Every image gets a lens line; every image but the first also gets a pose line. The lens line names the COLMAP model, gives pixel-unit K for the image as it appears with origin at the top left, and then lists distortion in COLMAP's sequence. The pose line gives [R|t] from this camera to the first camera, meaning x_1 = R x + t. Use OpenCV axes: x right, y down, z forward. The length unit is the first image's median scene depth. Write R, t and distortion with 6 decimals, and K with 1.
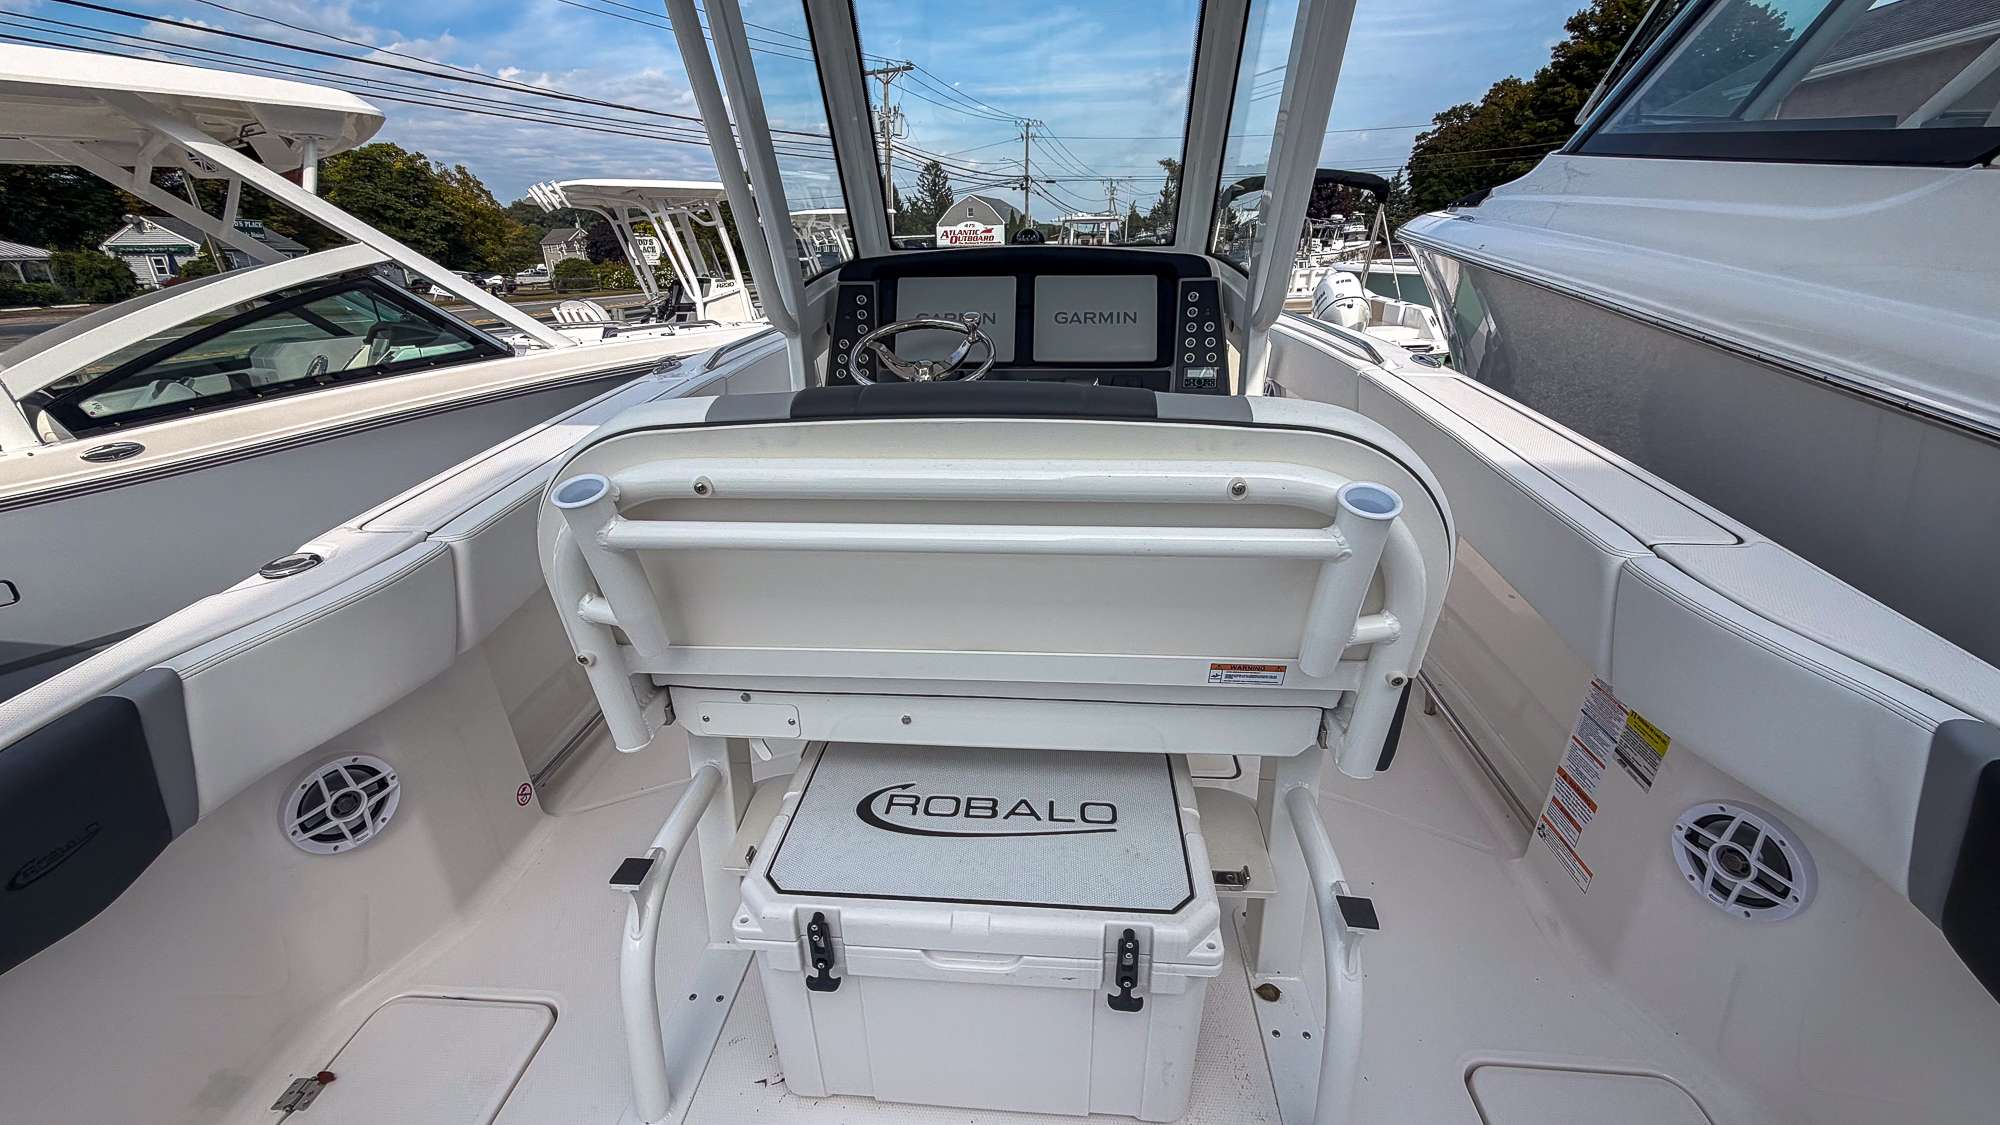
lens RADIAL K [[802.0, 0, 989.7], [0, 802.0, 563.4], [0, 0, 1]] dist [0.000434, -0.000080]
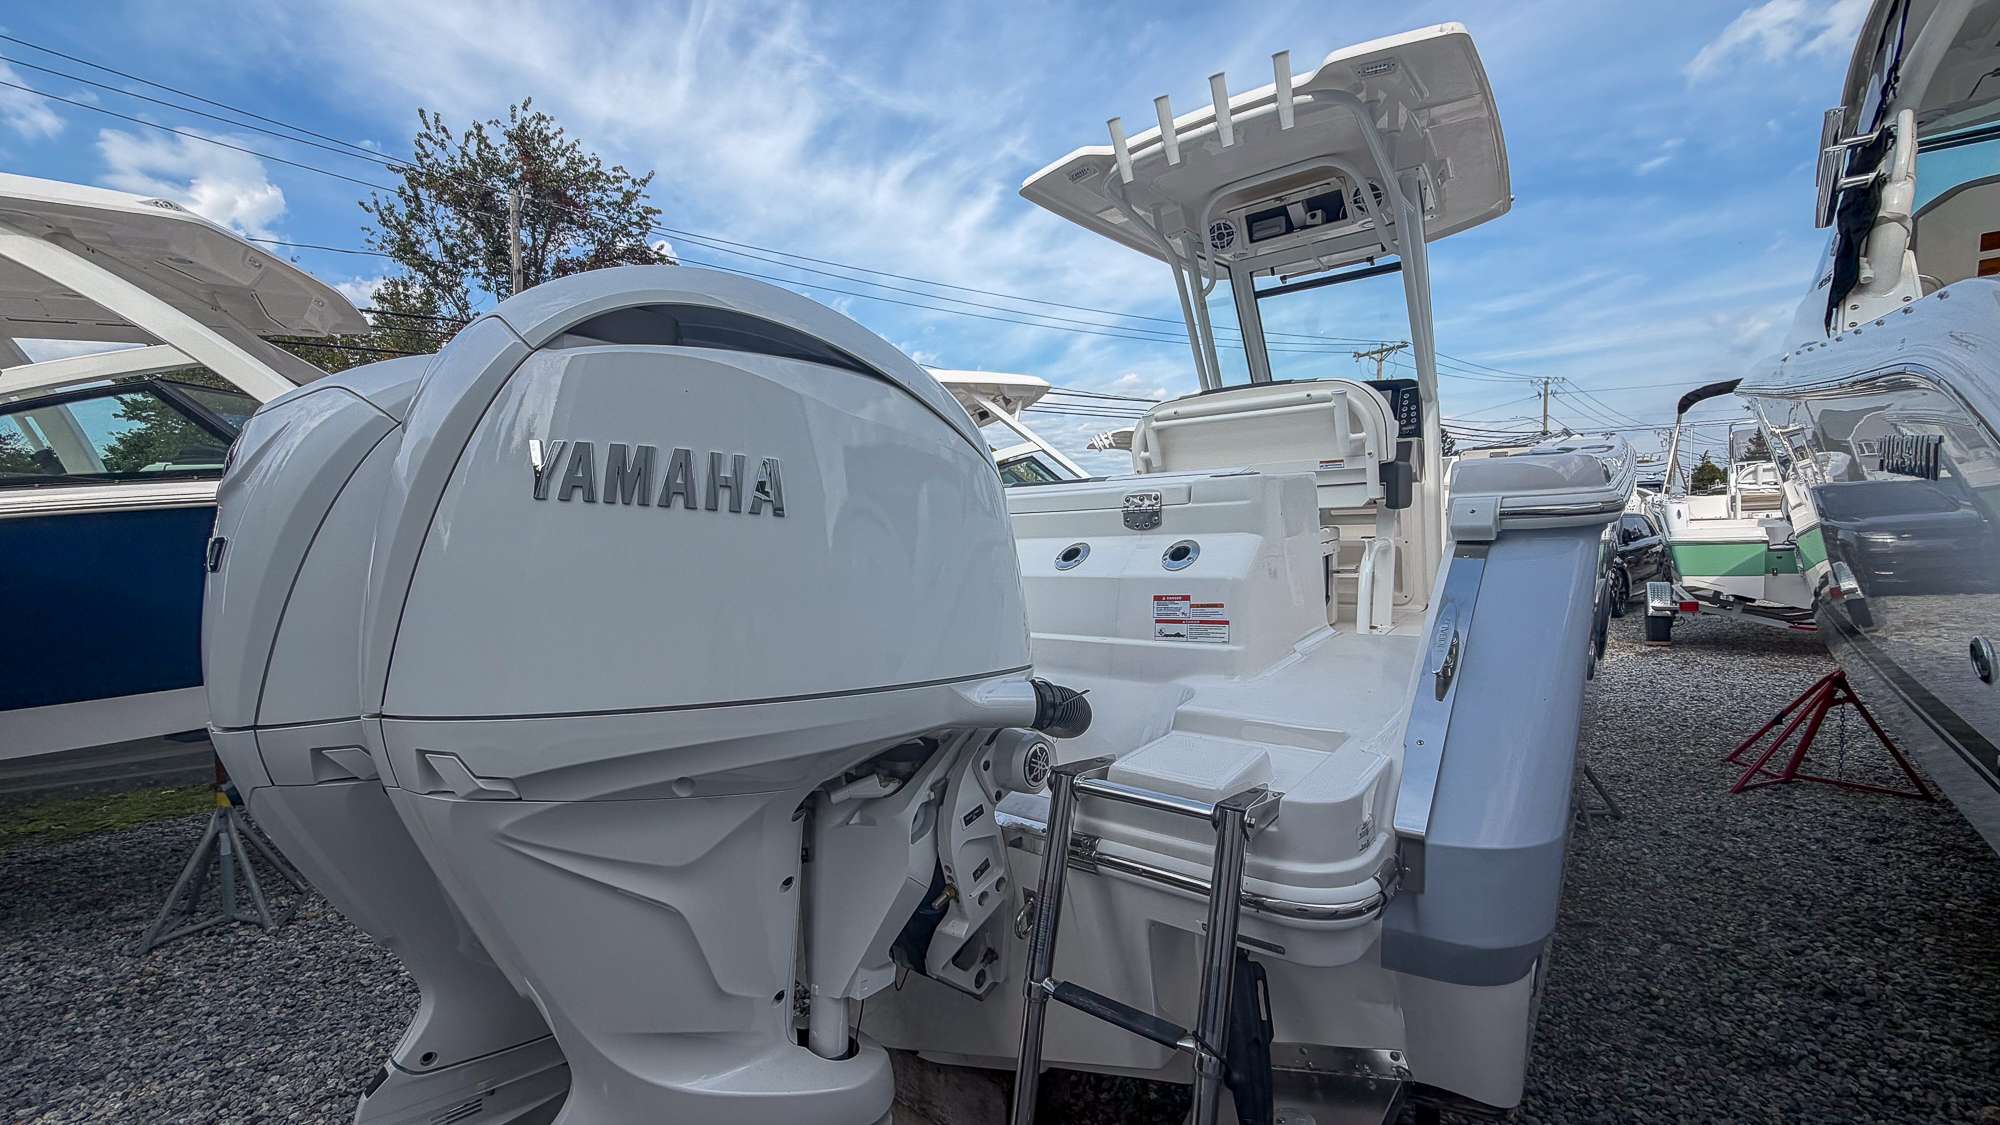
lens RADIAL K [[802.0, 0, 989.7], [0, 802.0, 563.4], [0, 0, 1]] dist [0.000434, -0.000080]
pose [[0.837197, 0.015662, -0.546677, 0.115410], [-0.186005, 0.948155, -0.257690, 0.196400], [0.514299, 0.317422, 0.796706, -0.262904]]
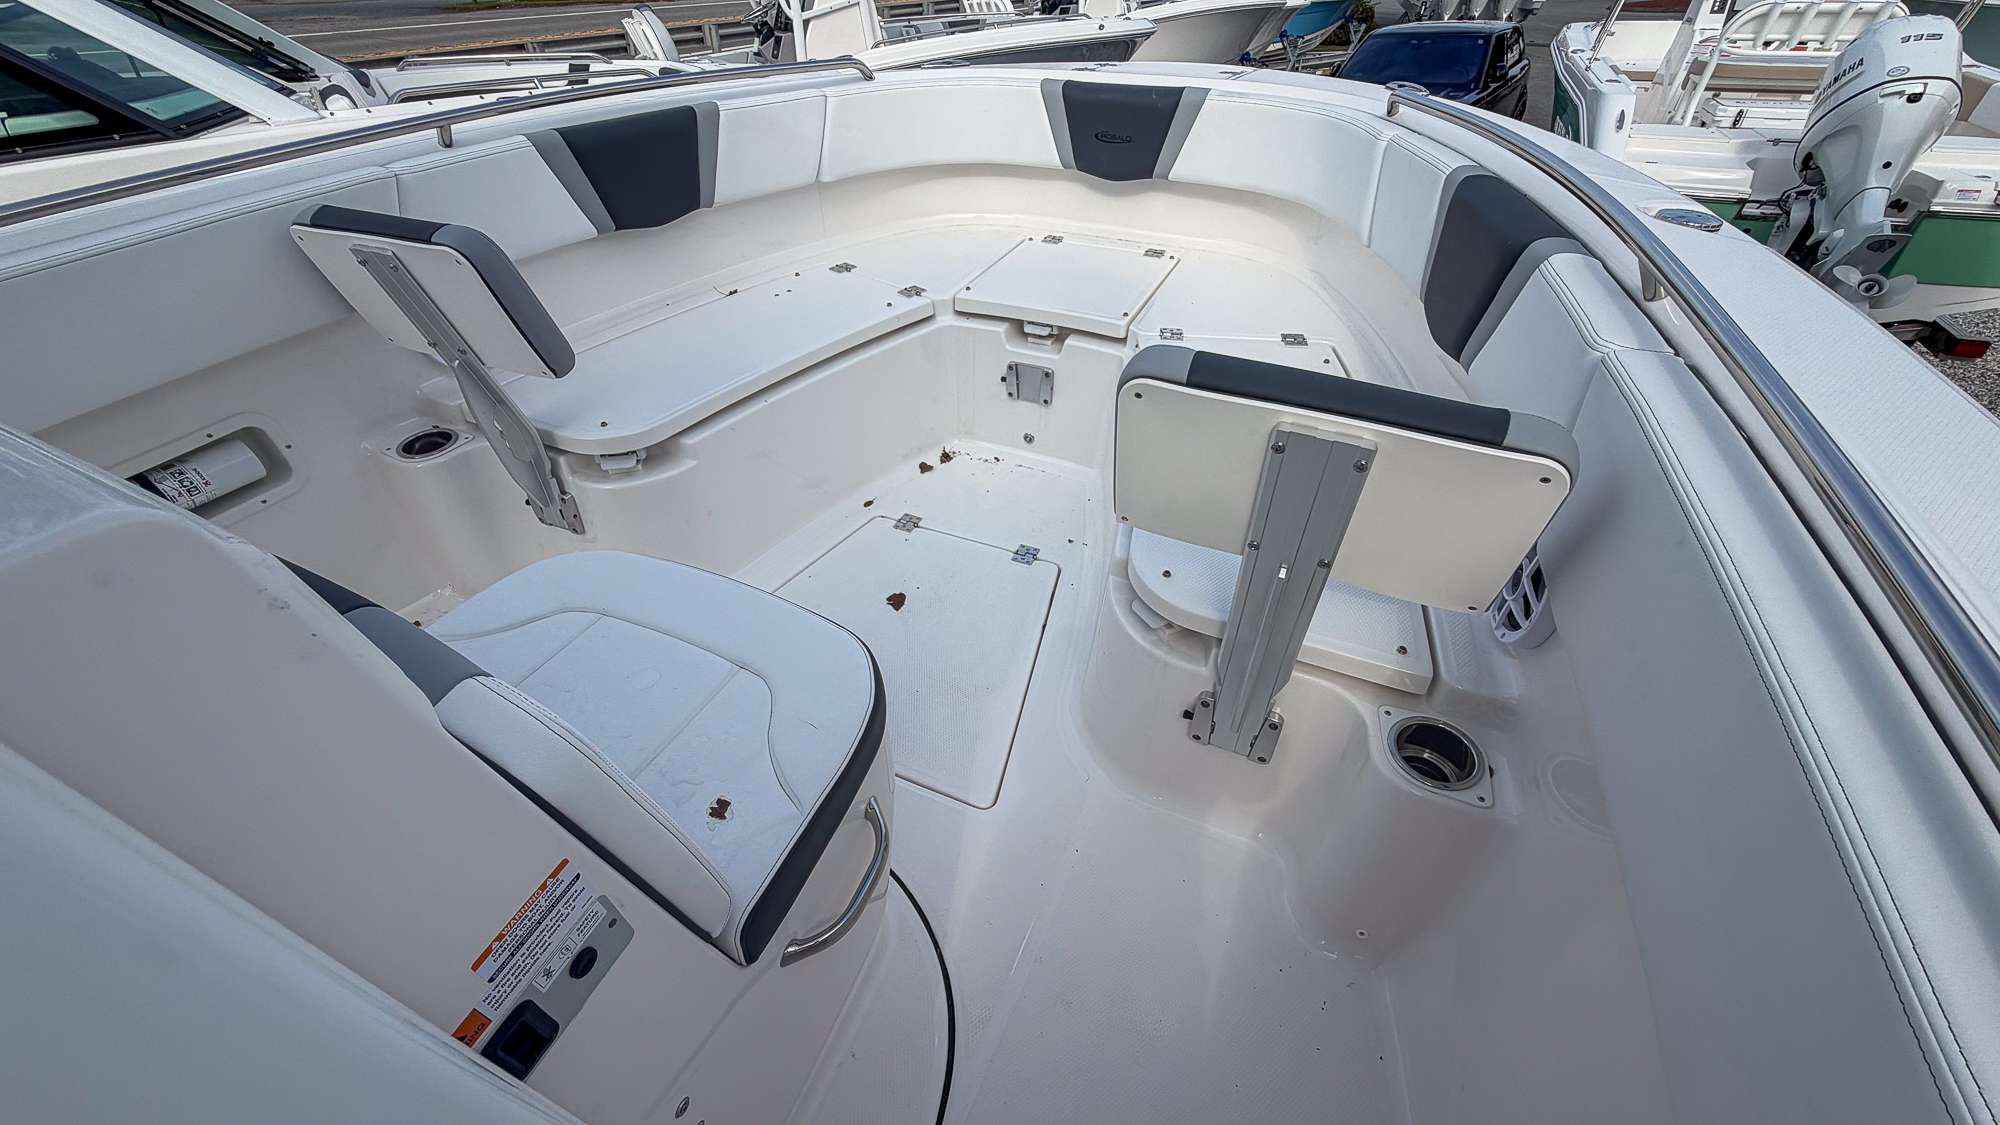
lens RADIAL K [[800.6, 0, 990.6], [0, 800.6, 562.7], [0, 0, 1]] dist [-0.000238, 0.000185]
pose [[0.940918, 0.222023, -0.255694, 0.094770], [-0.139087, 0.941824, 0.305978, -0.109790], [0.308753, -0.252337, 0.917059, 0.270908]]
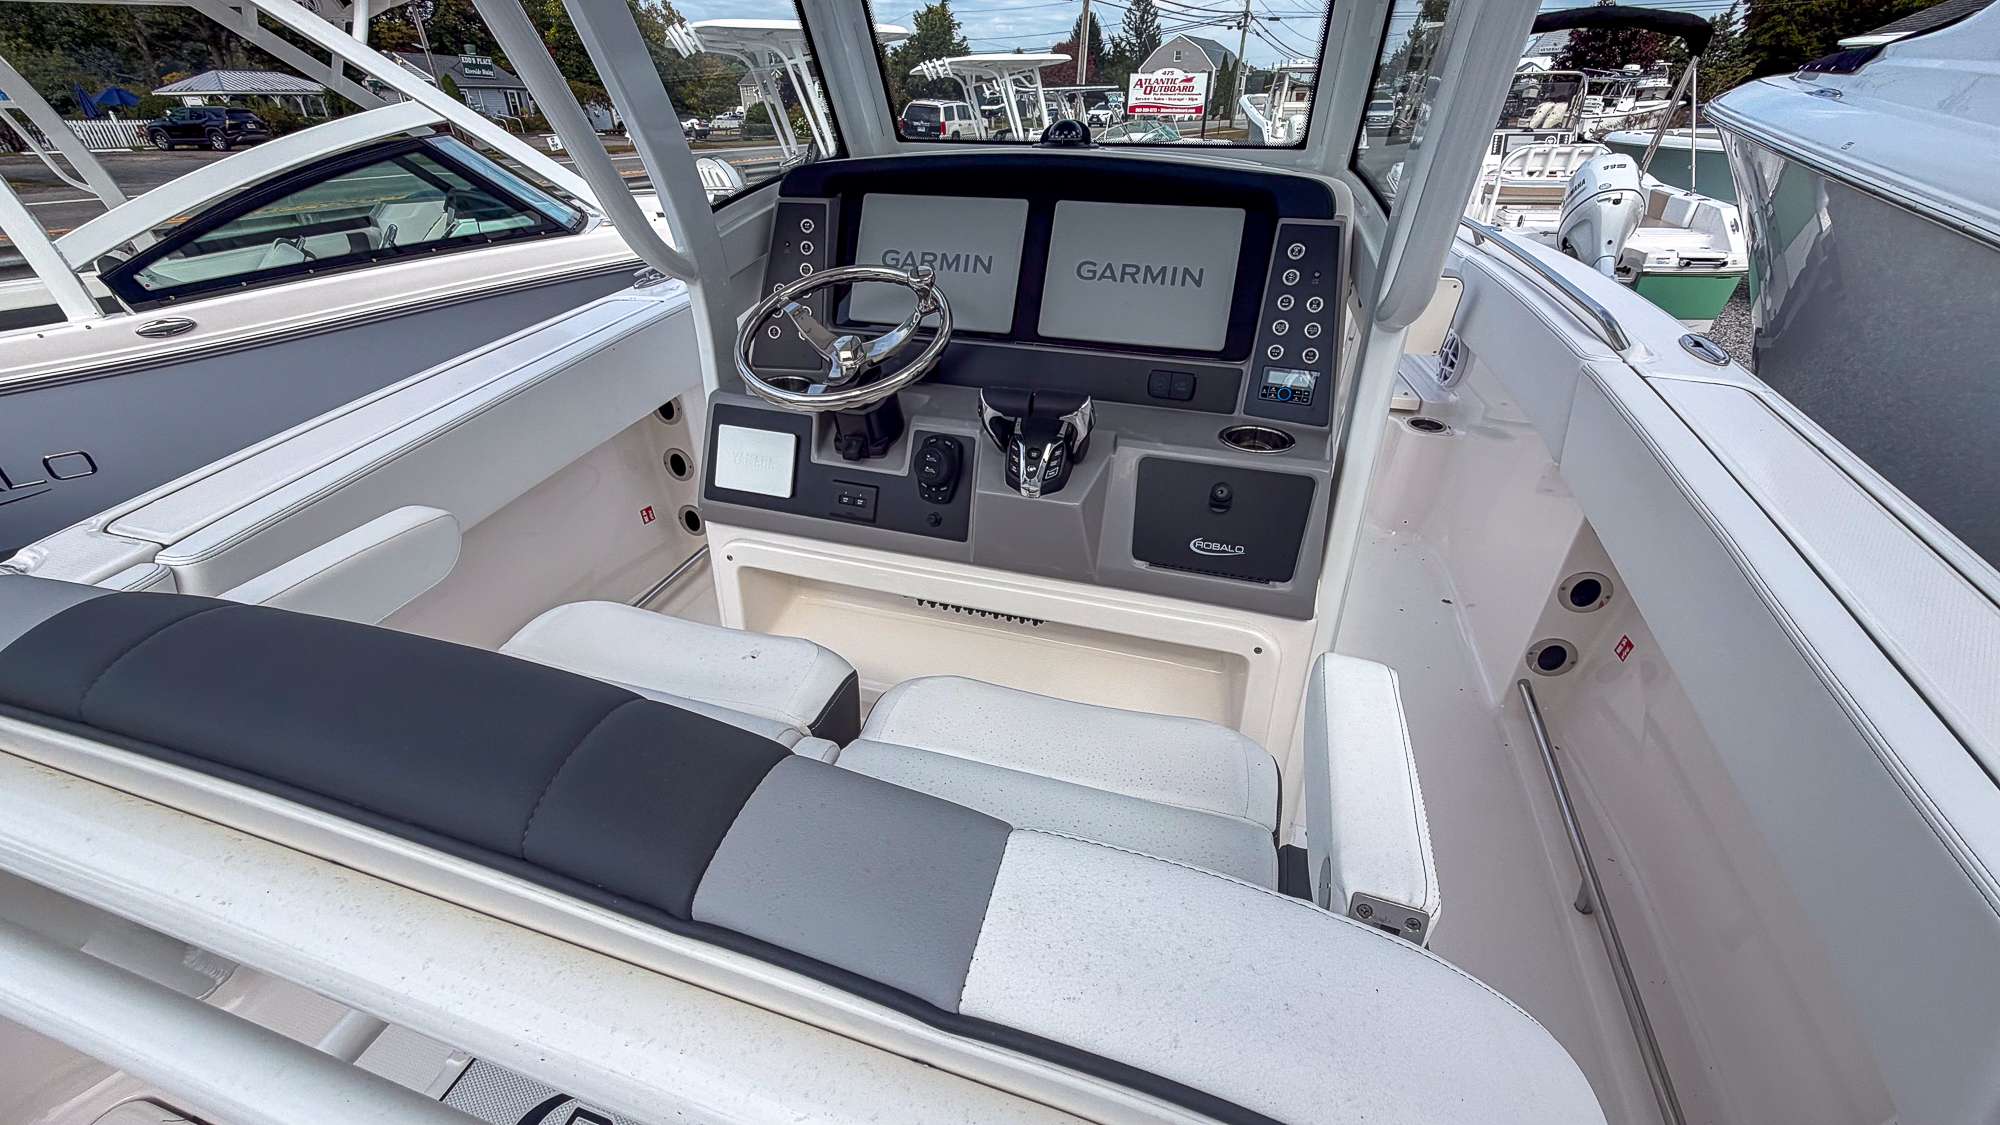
lens RADIAL K [[800.6, 0, 990.6], [0, 800.6, 562.7], [0, 0, 1]] dist [-0.000238, 0.000185]
pose [[0.975669, 0.124786, -0.180272, 0.038146], [-0.095786, 0.982216, 0.161482, -0.040185], [0.197216, -0.140286, 0.970271, 0.074463]]
